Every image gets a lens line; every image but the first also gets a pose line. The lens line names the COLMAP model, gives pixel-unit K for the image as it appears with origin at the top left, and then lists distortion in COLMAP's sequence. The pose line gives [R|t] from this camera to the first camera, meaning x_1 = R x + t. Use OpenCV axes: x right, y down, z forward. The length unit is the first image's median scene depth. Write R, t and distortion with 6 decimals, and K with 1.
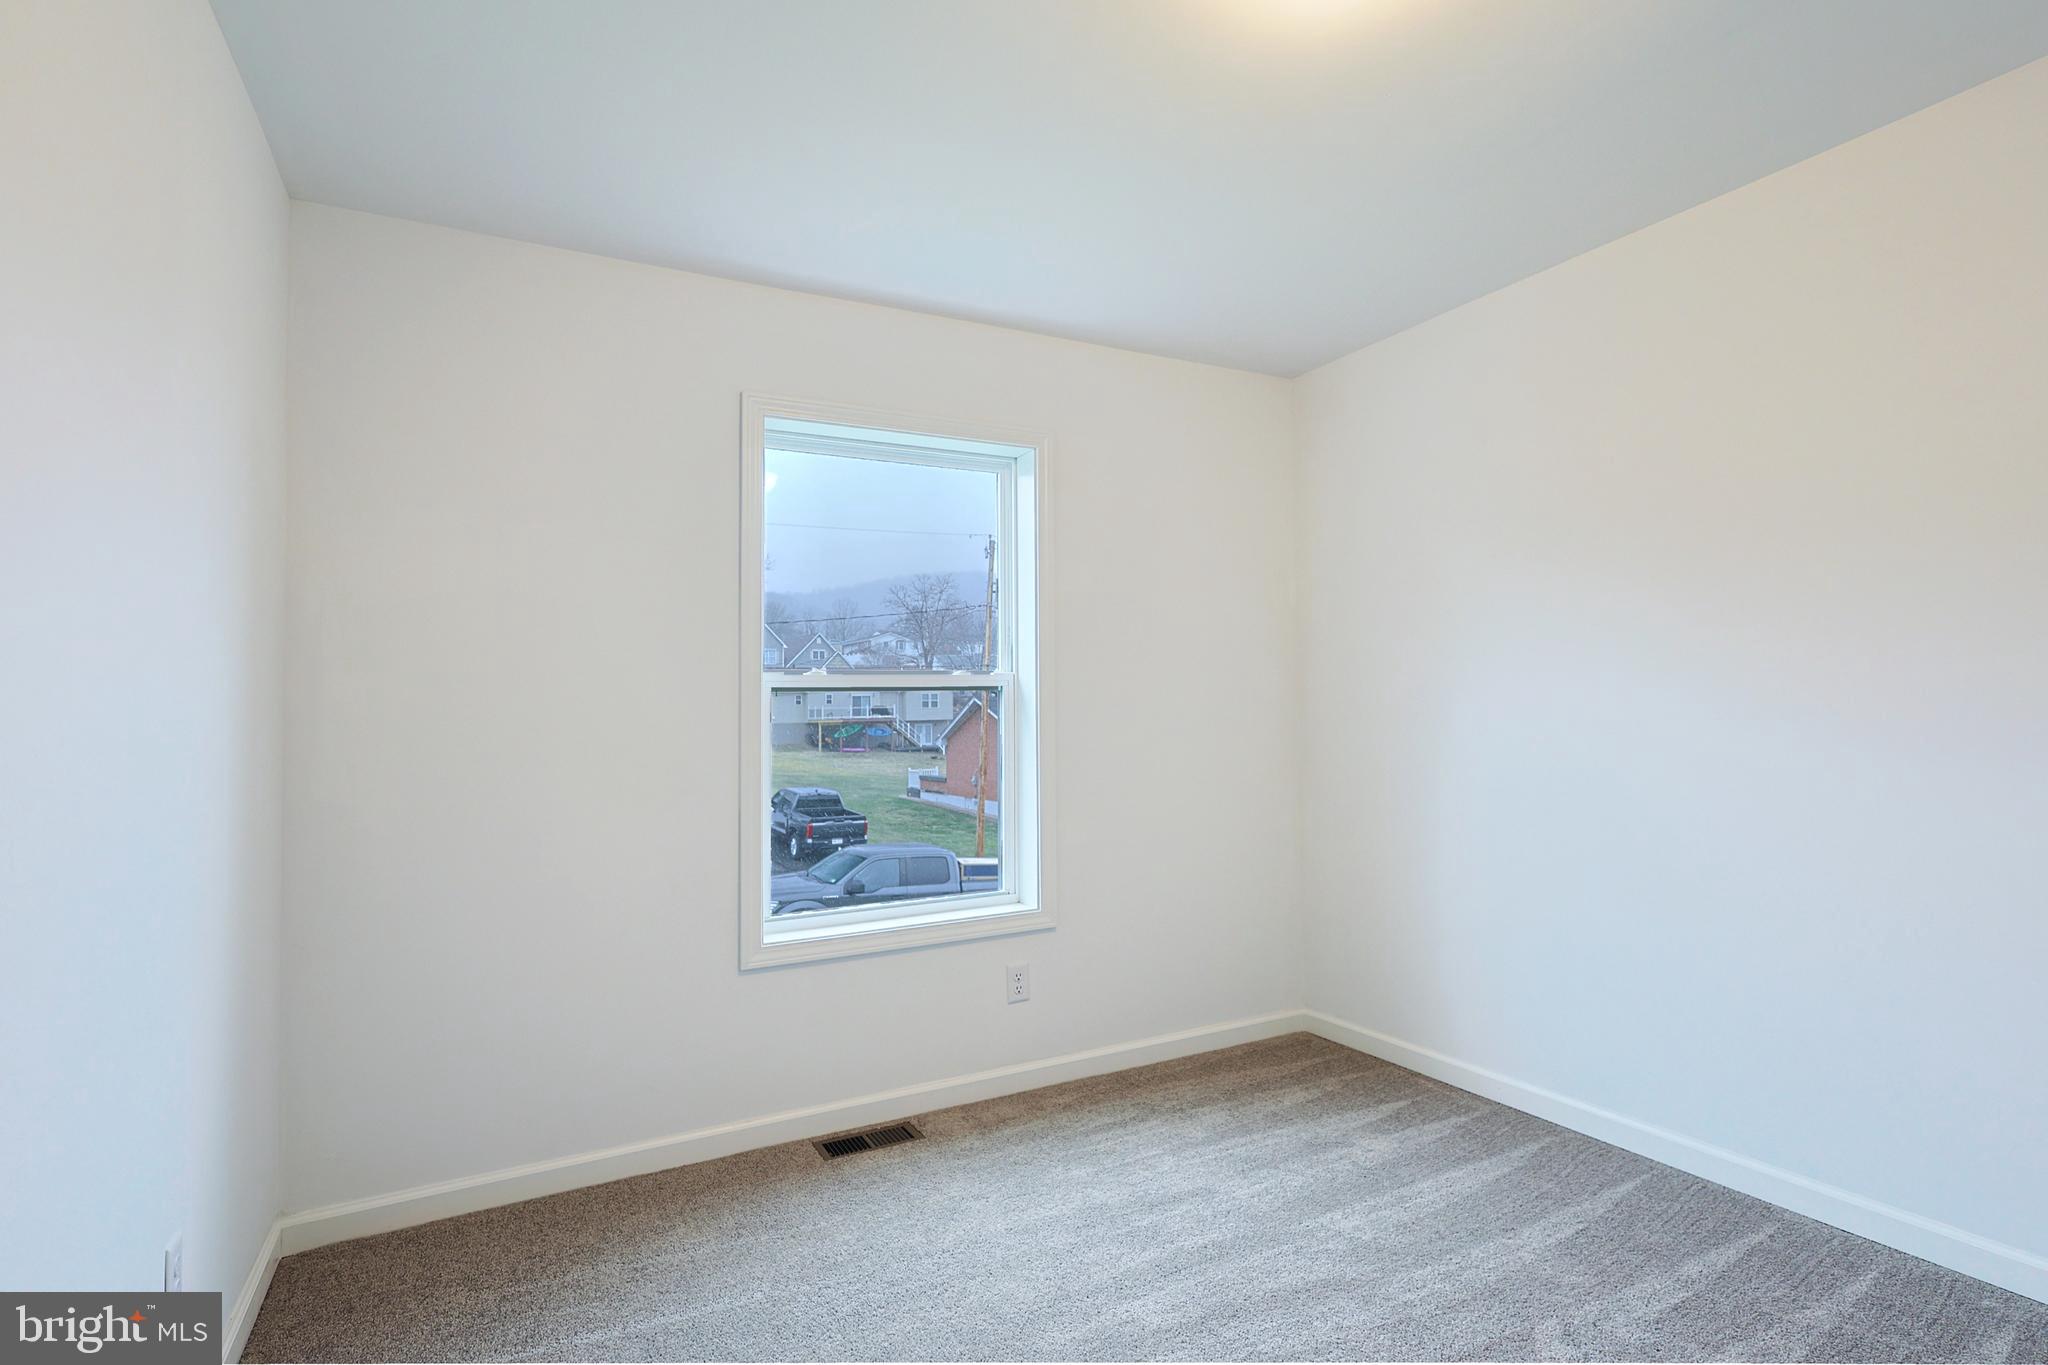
lens RADIAL K [[1023.2, 0, 1024.0], [0, 1023.2, 682.5], [0, 0, 1]] dist [0.011249, 0.000229]
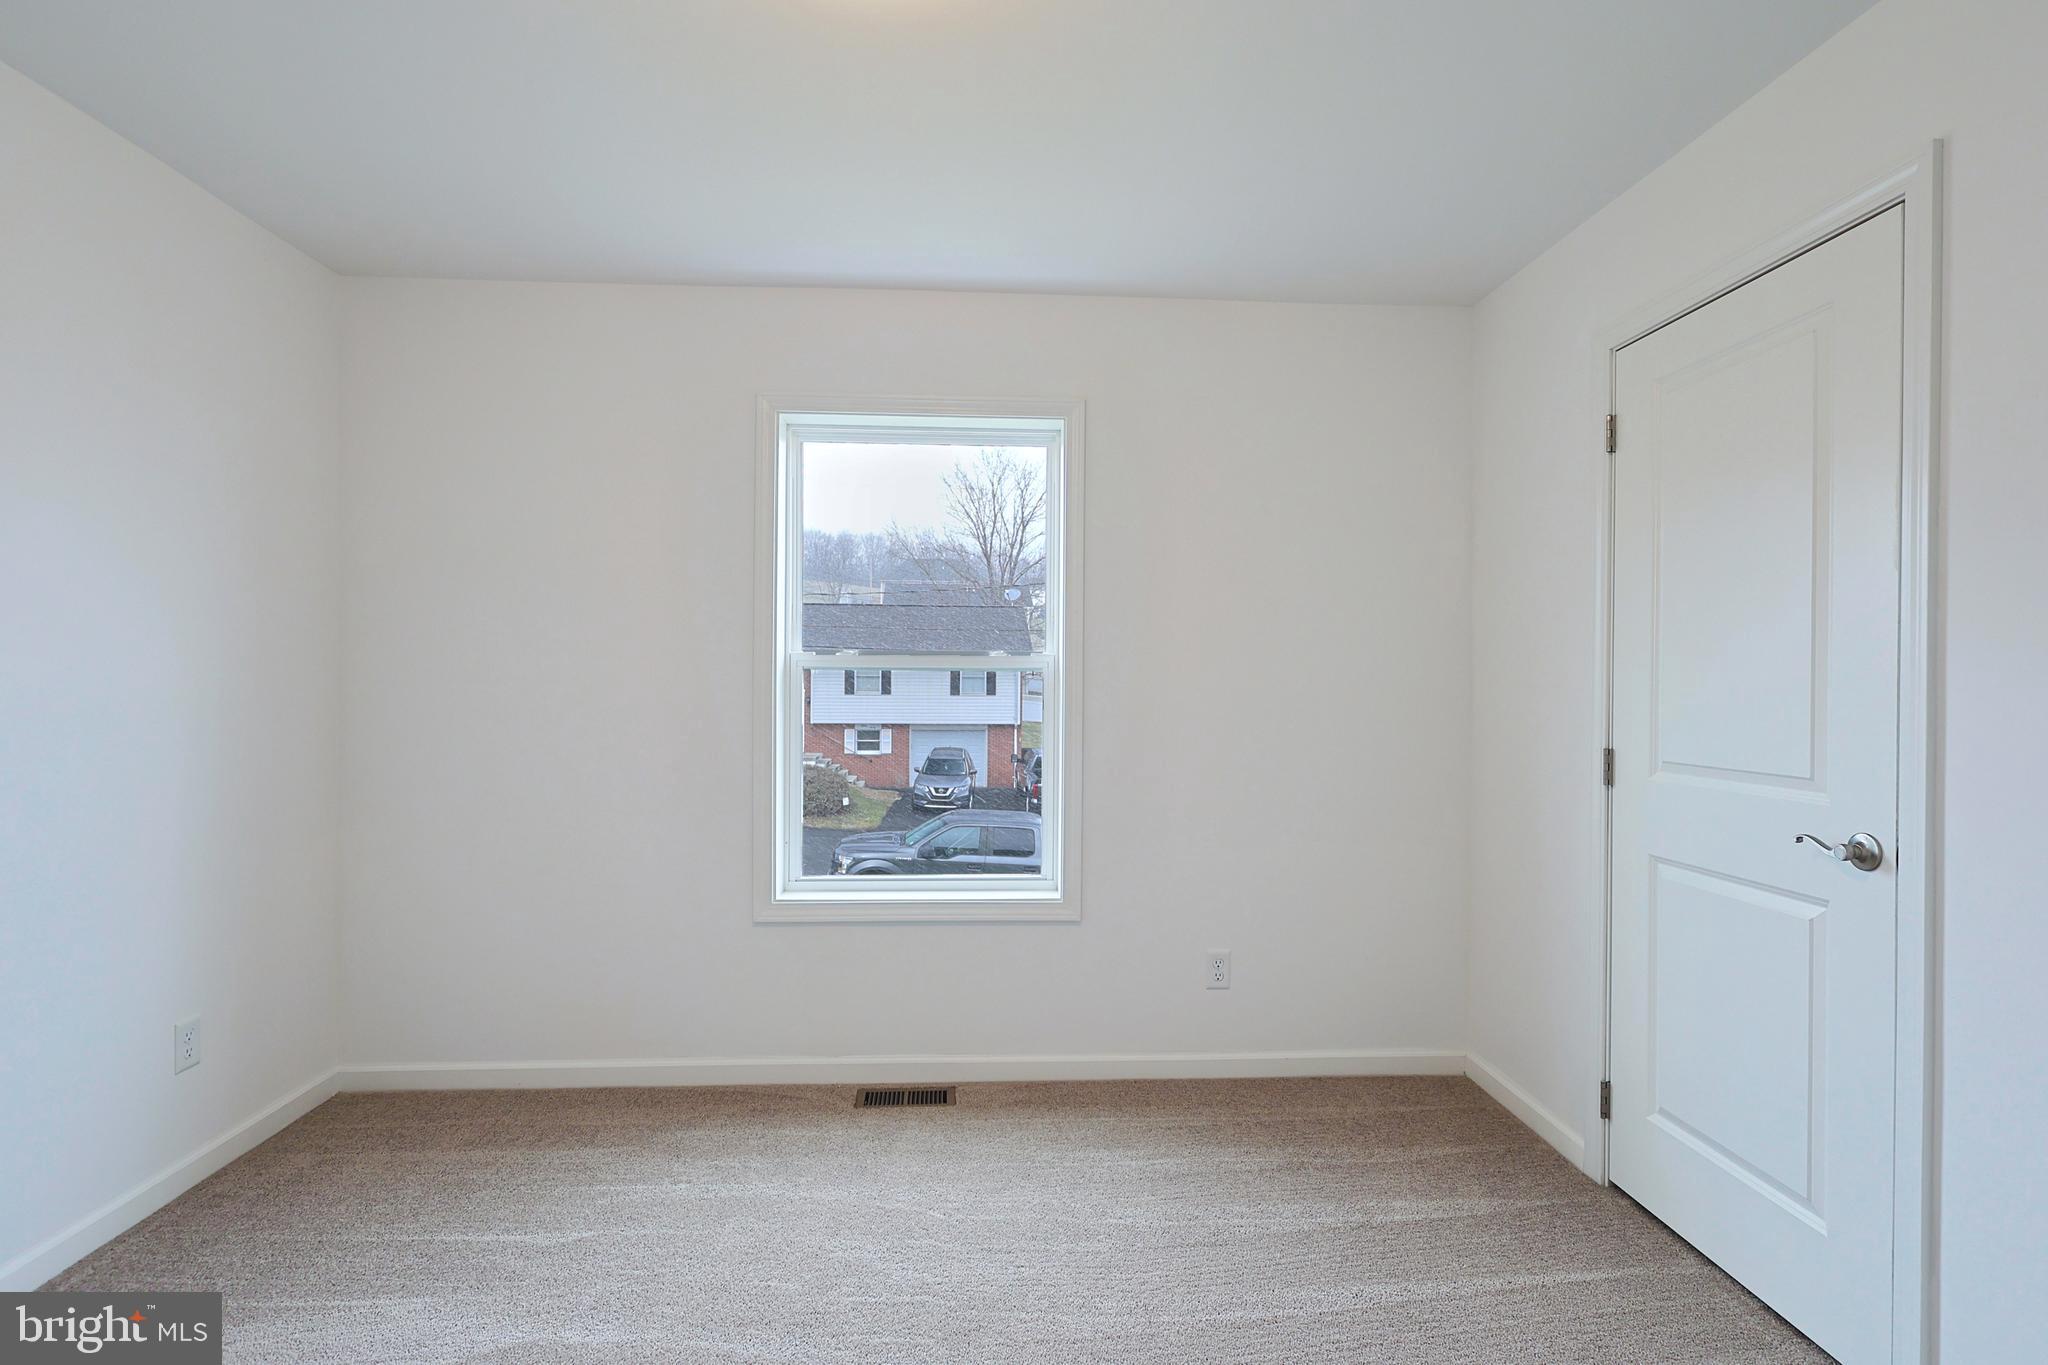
lens RADIAL K [[940.2, 0, 1033.1], [0, 940.2, 696.4], [0, 0, 1]] dist [0.000327, 0.000246]
pose [[0.906900, 0.026883, -0.420487, 0.379679], [-0.012540, 0.999243, 0.036836, -0.002672], [0.421159, -0.028134, 0.906550, 0.199489]]
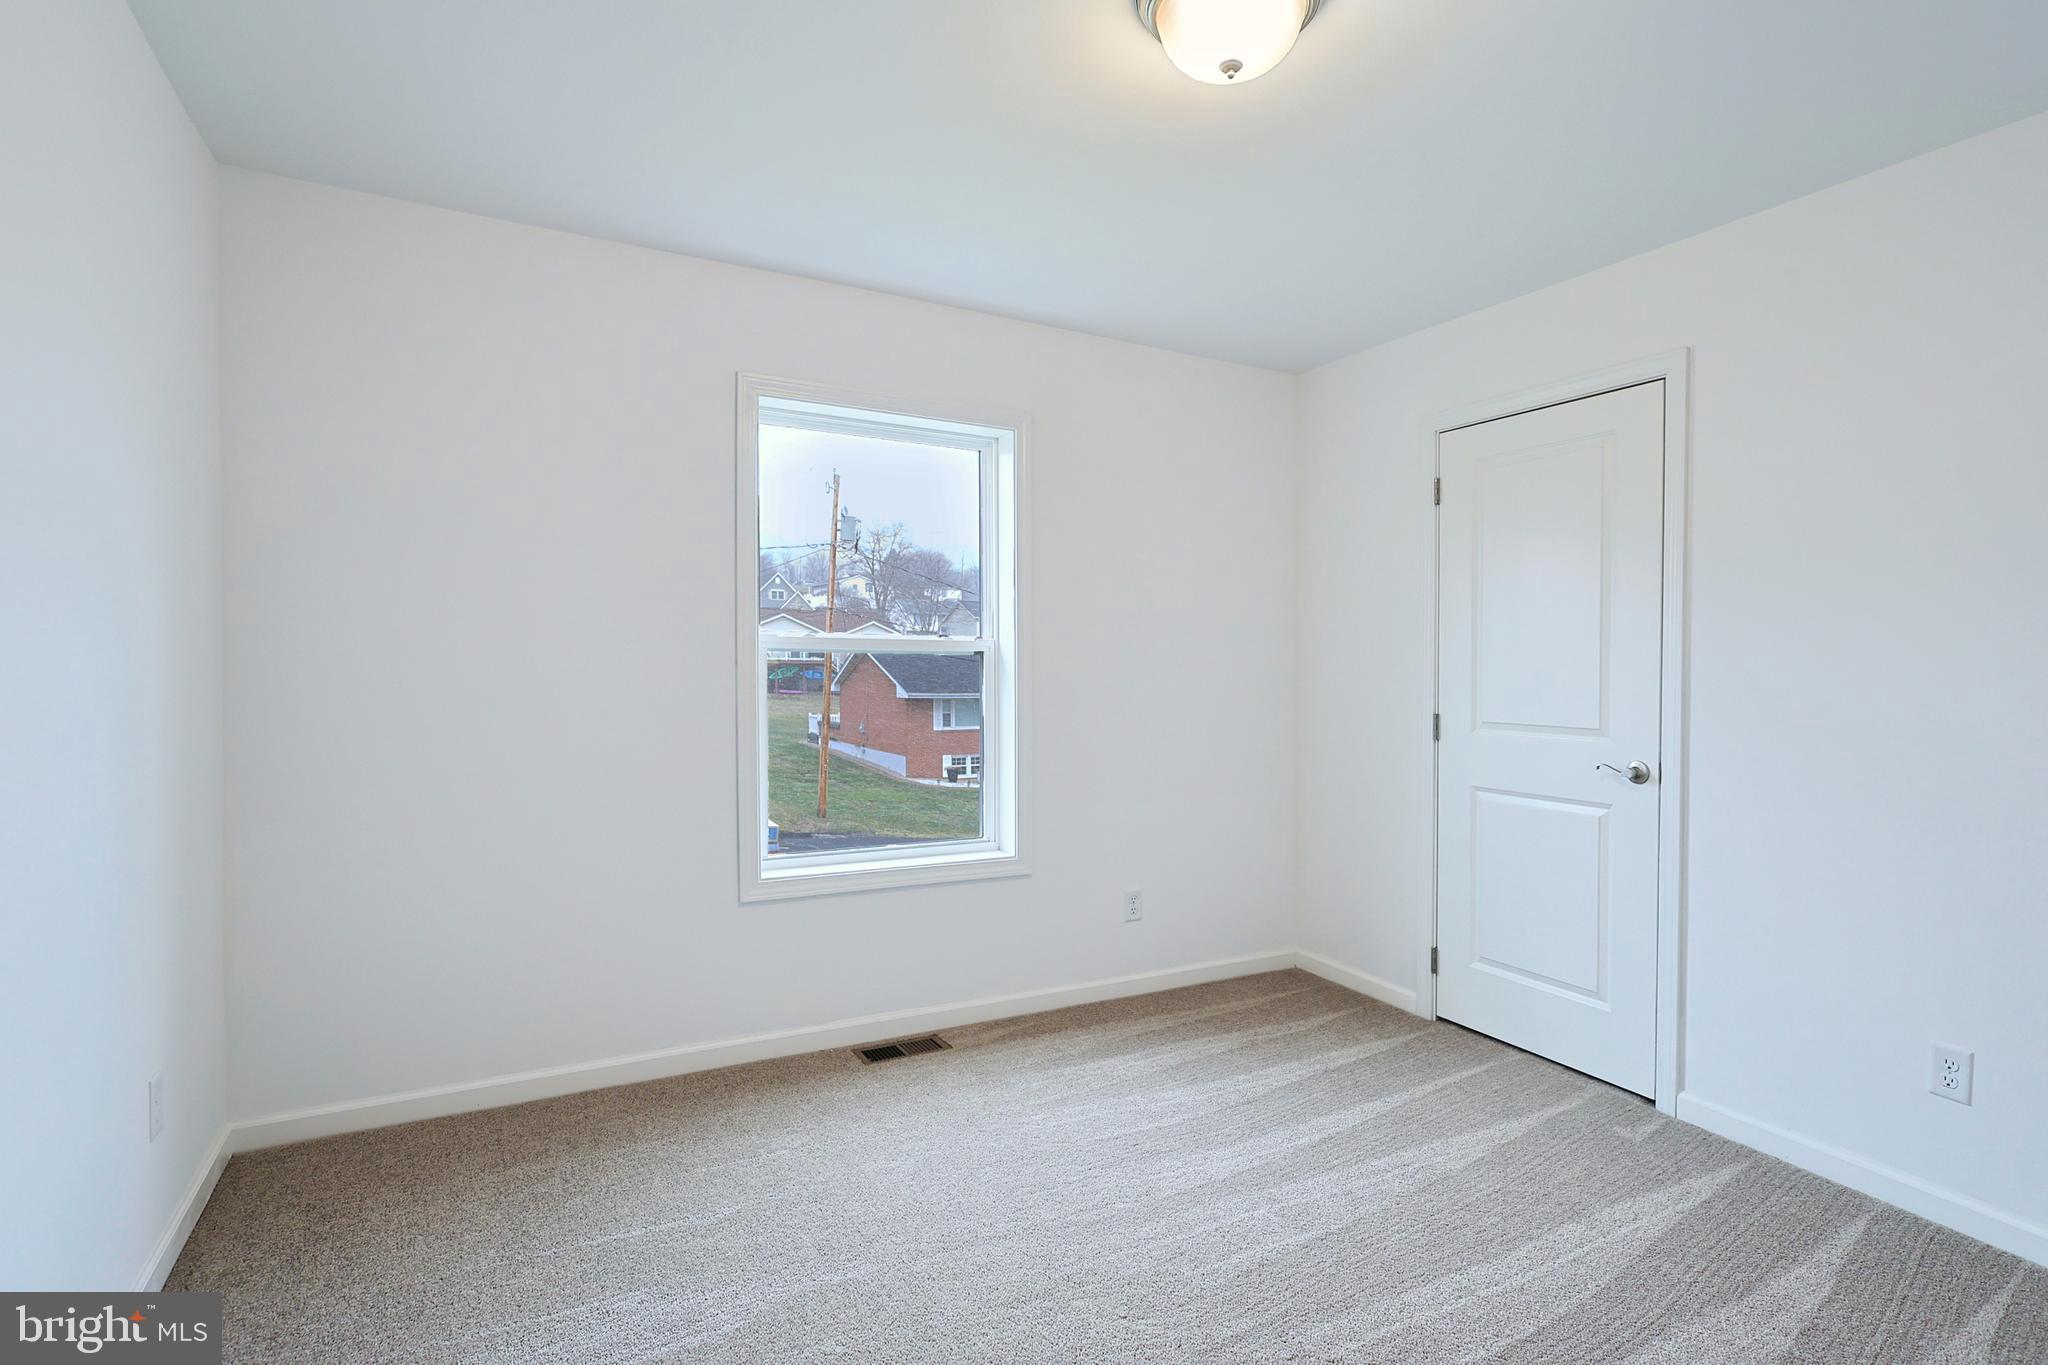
lens RADIAL K [[922.0, 0, 1031.9], [0, 922.0, 685.7], [0, 0, 1]] dist [-0.008185, 0.000125]
pose [[0.999430, 0.027662, -0.019334, 0.048349], [-0.026876, 0.998847, 0.039783, -0.000307], [0.020412, -0.039240, 0.999021, 0.025653]]
